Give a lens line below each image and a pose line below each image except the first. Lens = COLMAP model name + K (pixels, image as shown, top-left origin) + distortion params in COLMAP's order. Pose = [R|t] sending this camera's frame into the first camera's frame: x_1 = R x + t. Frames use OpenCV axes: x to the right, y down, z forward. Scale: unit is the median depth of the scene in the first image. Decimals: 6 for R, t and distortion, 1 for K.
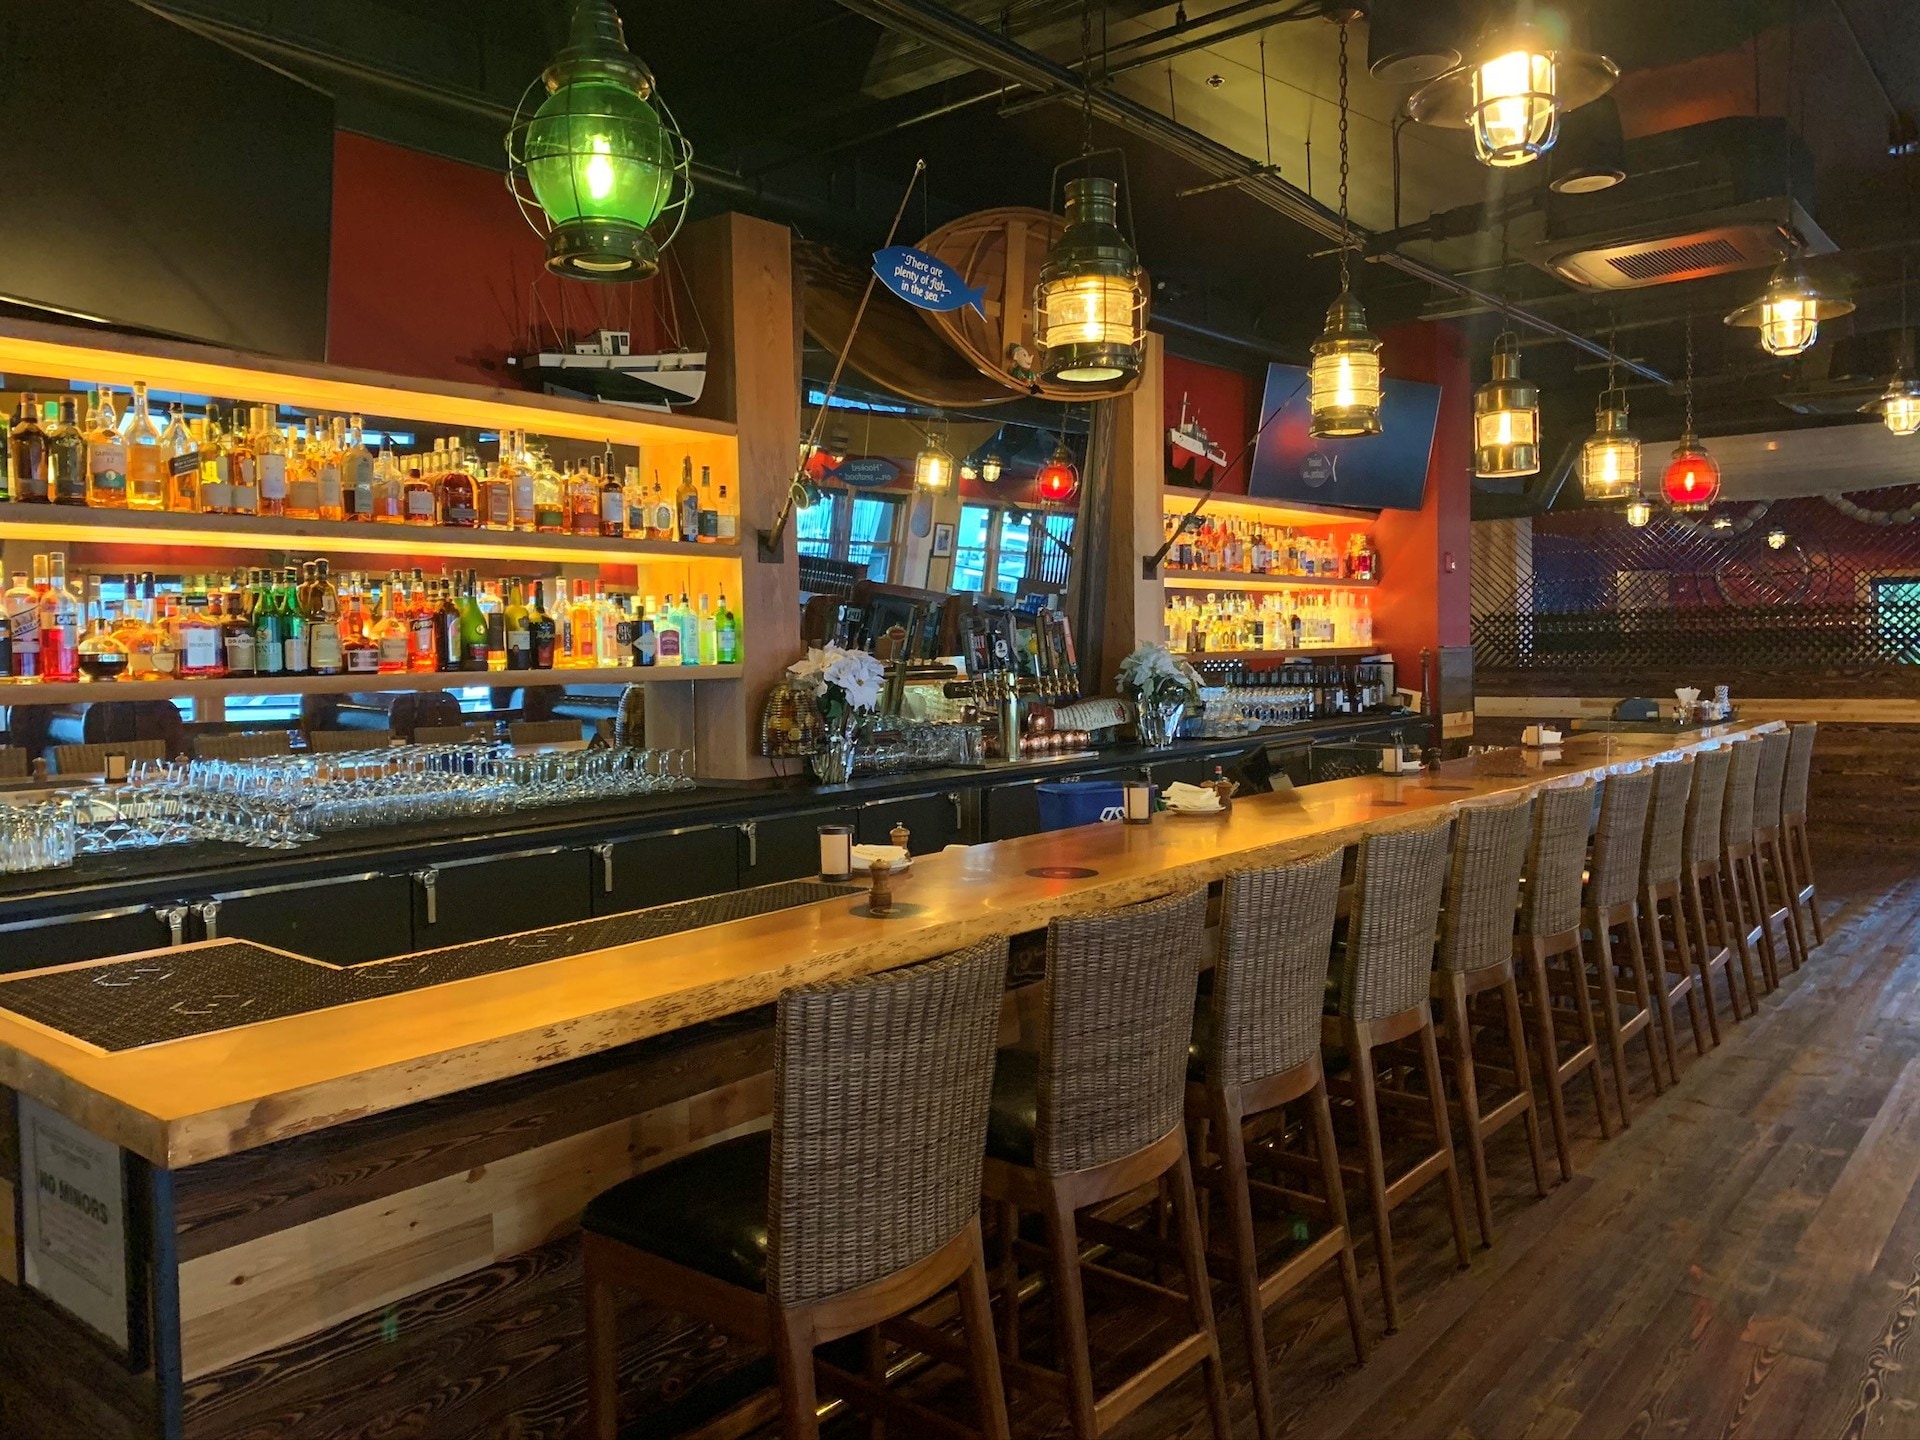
lens RADIAL K [[1467.6, 0, 940.4], [0, 1467.6, 722.2], [0, 0, 1]] dist [0.049348, -0.169259]
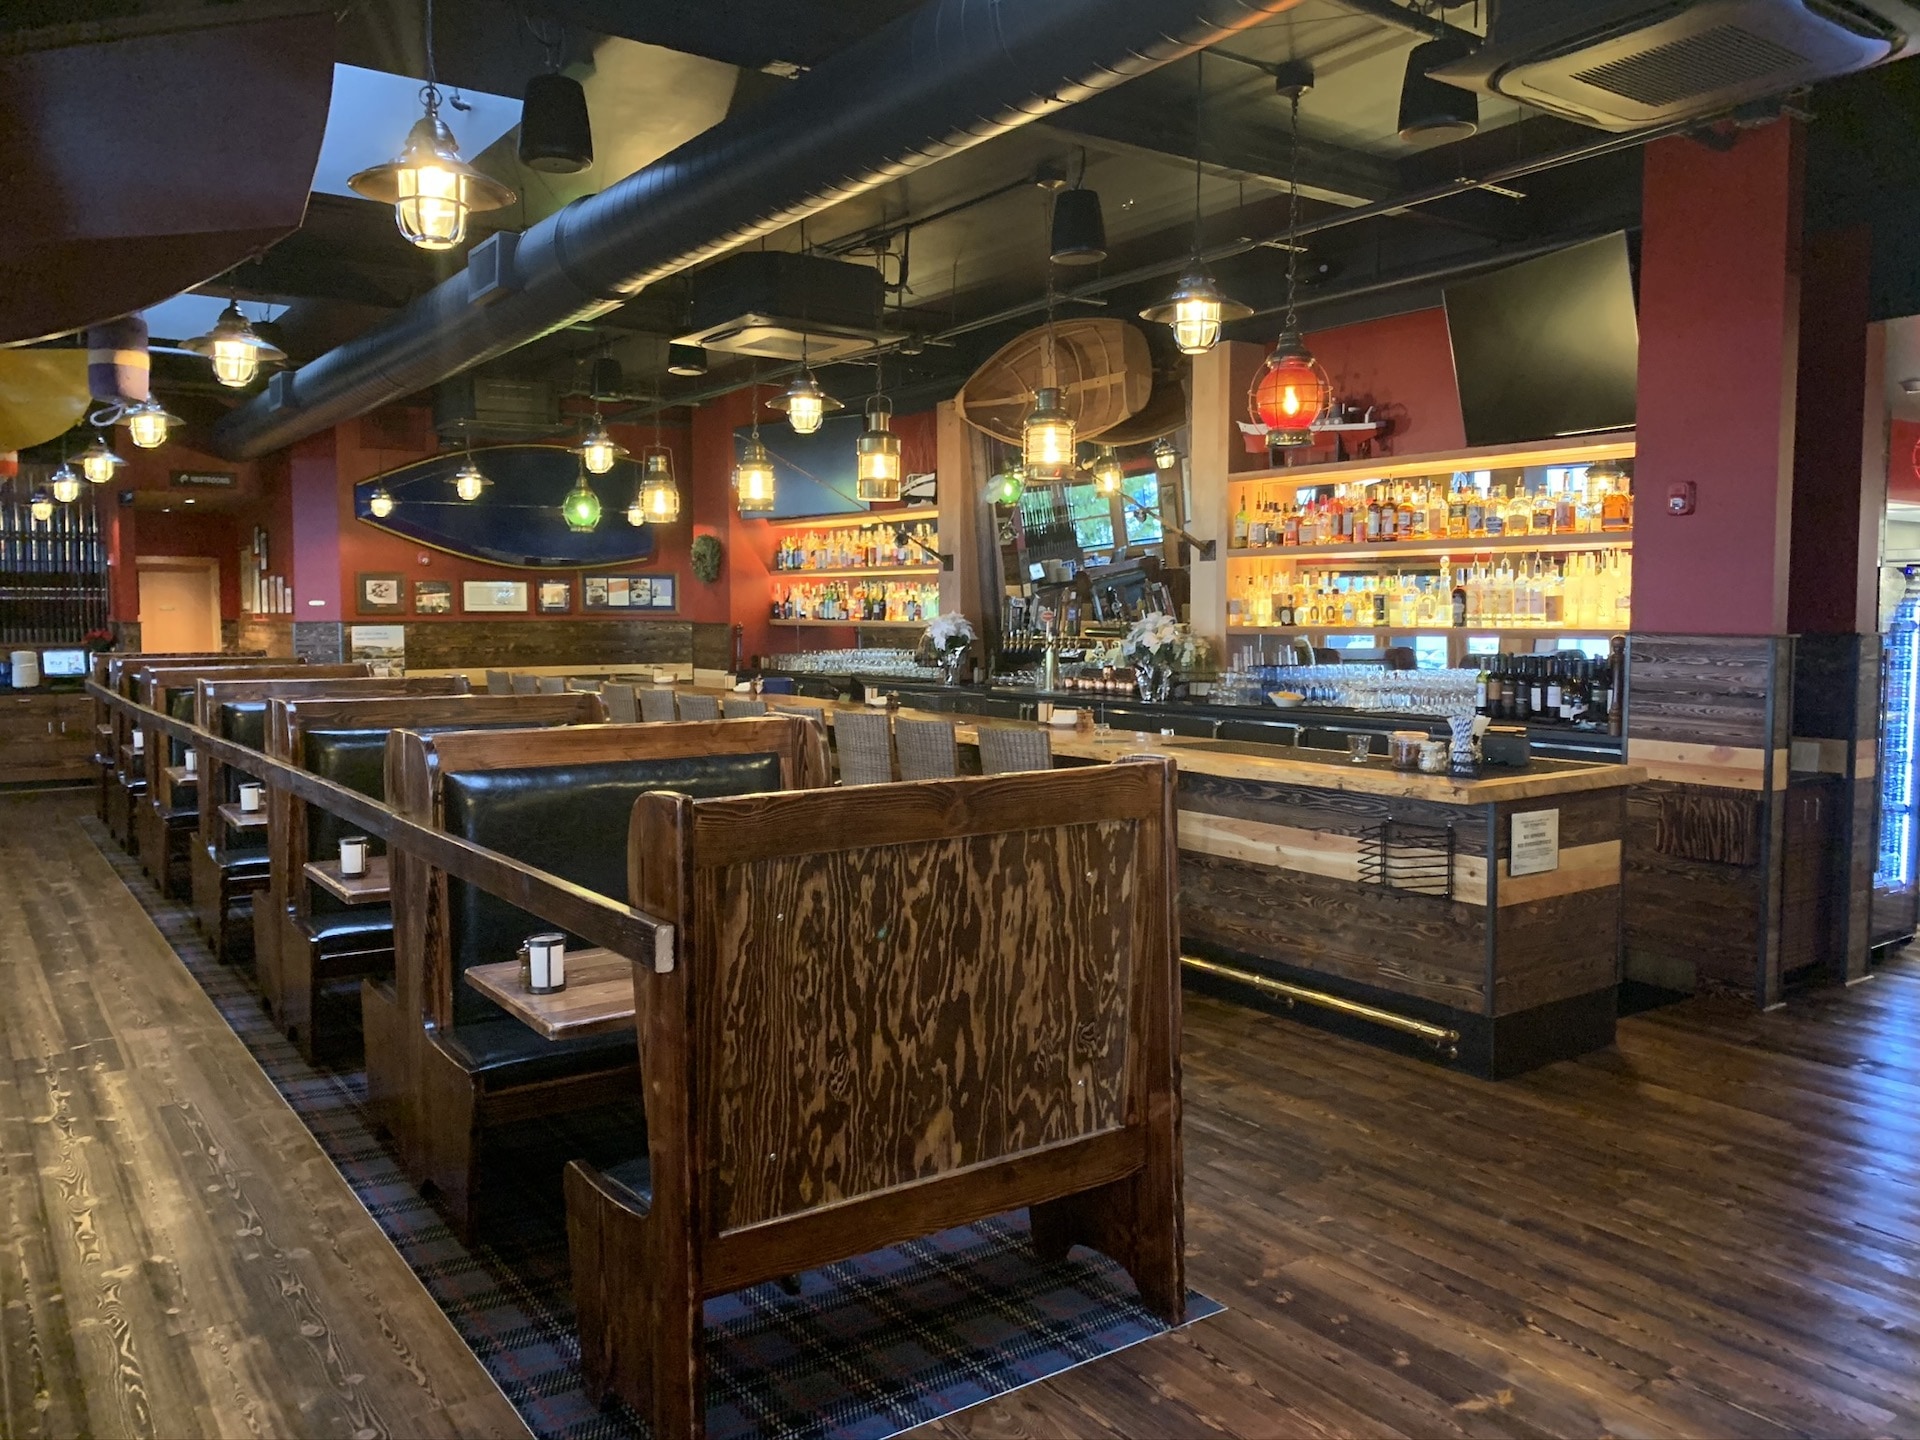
lens RADIAL K [[1467.6, 0, 940.4], [0, 1467.6, 722.2], [0, 0, 1]] dist [0.049348, -0.169259]
pose [[-0.267303, 0.093348, -0.959080, 1.338512], [-0.042225, 0.993206, 0.108438, -0.088826], [0.962687, 0.069483, -0.261546, 1.121642]]
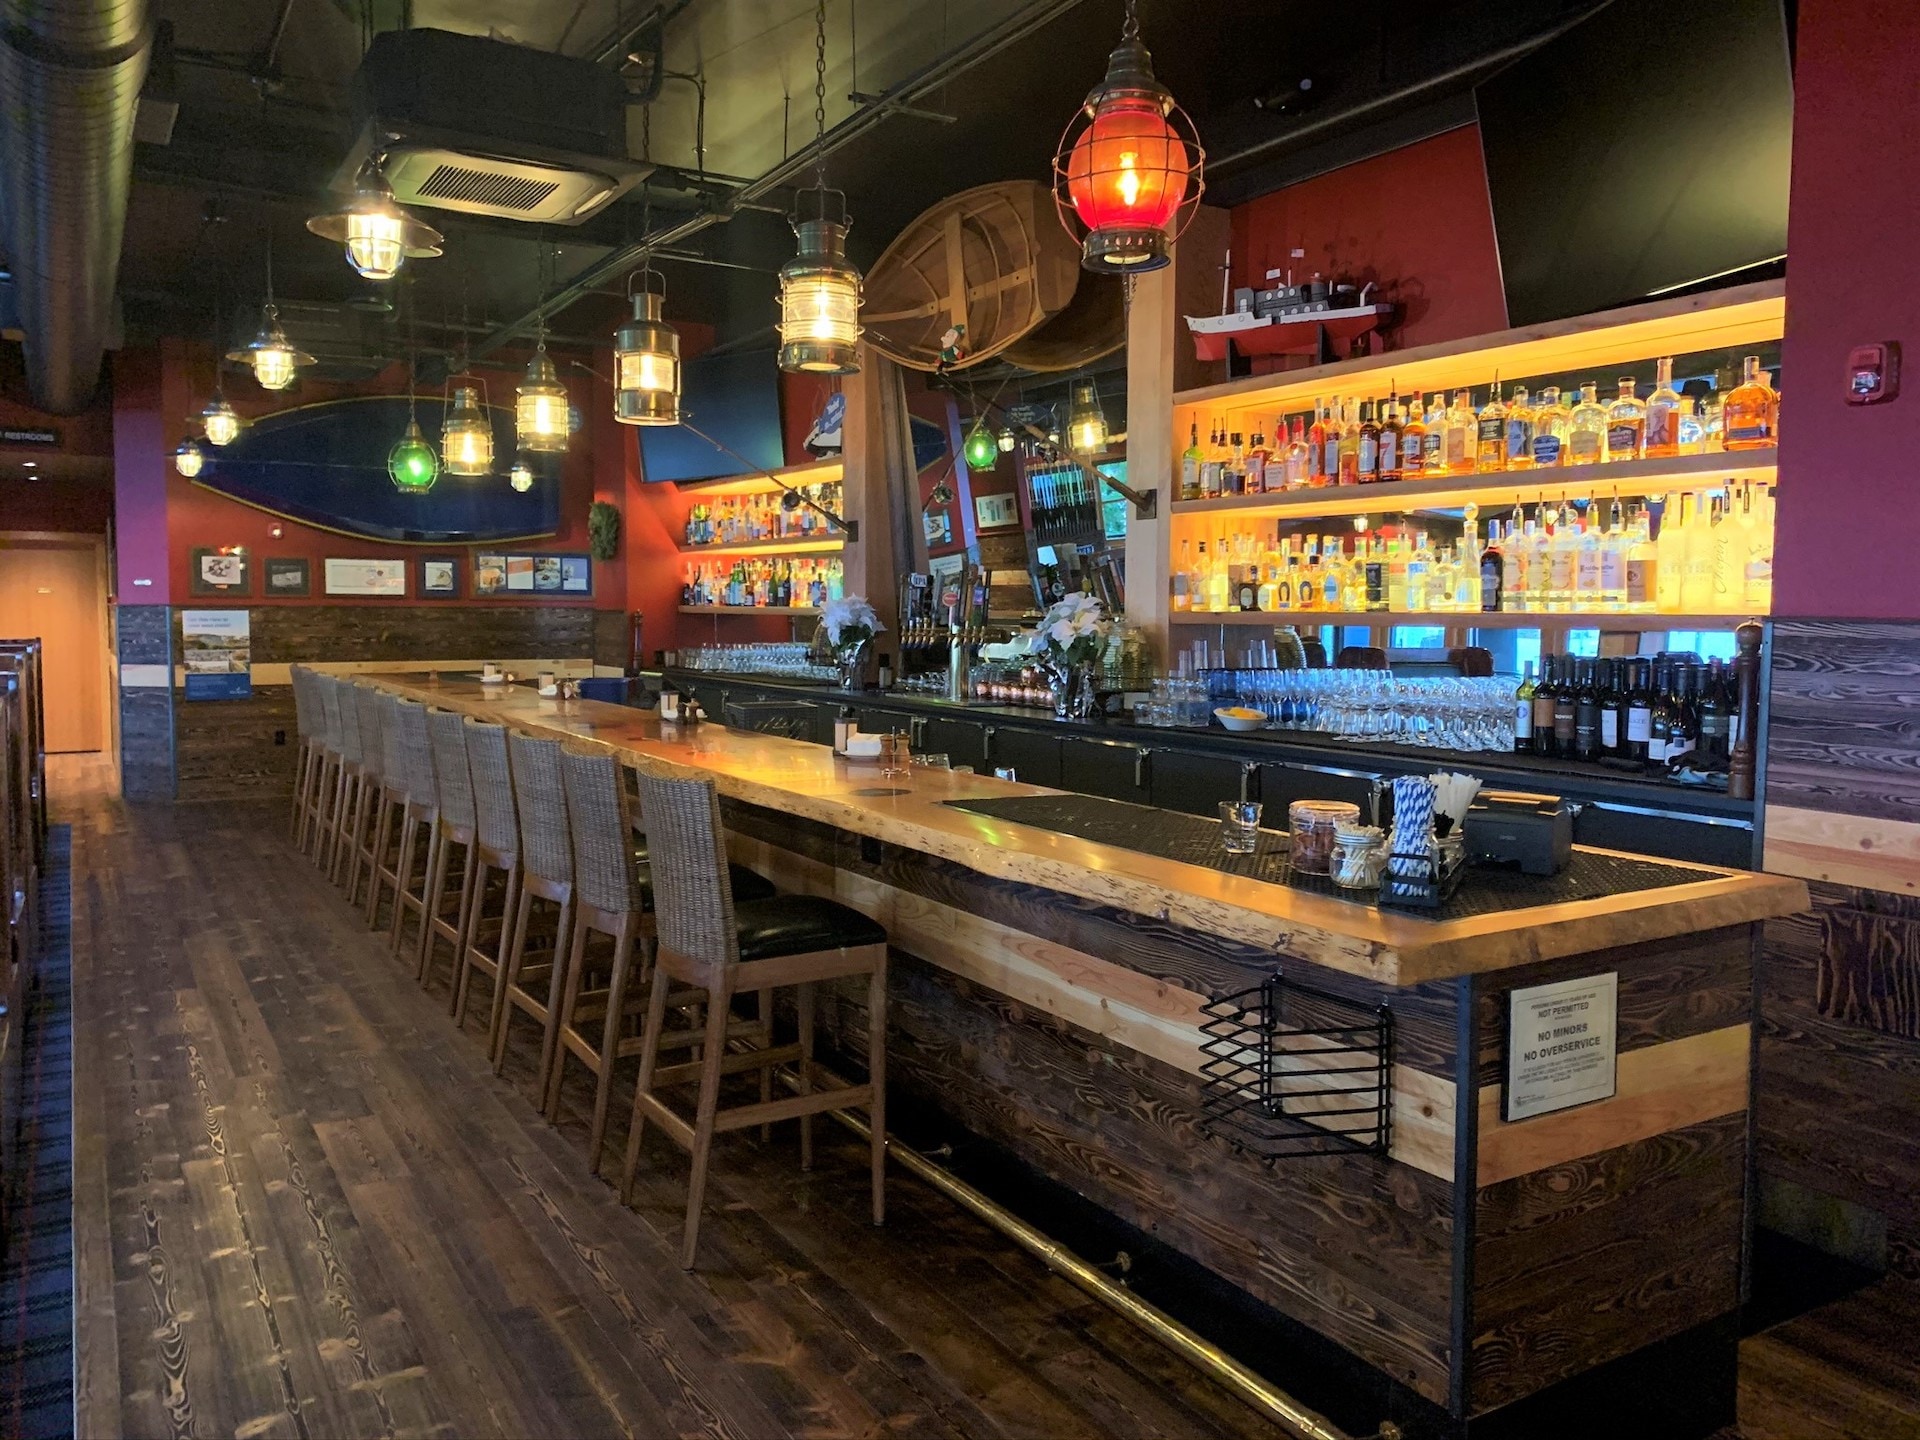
lens RADIAL K [[1465.1, 0, 960.0], [0, 1465.1, 720.0], [0, 0, 1]] dist [0.004077, -0.007481]
pose [[-0.326282, 0.088480, -0.941122, 0.957439], [-0.048203, 0.992757, 0.110046, -0.071845], [0.944043, 0.081271, -0.319654, 1.183977]]
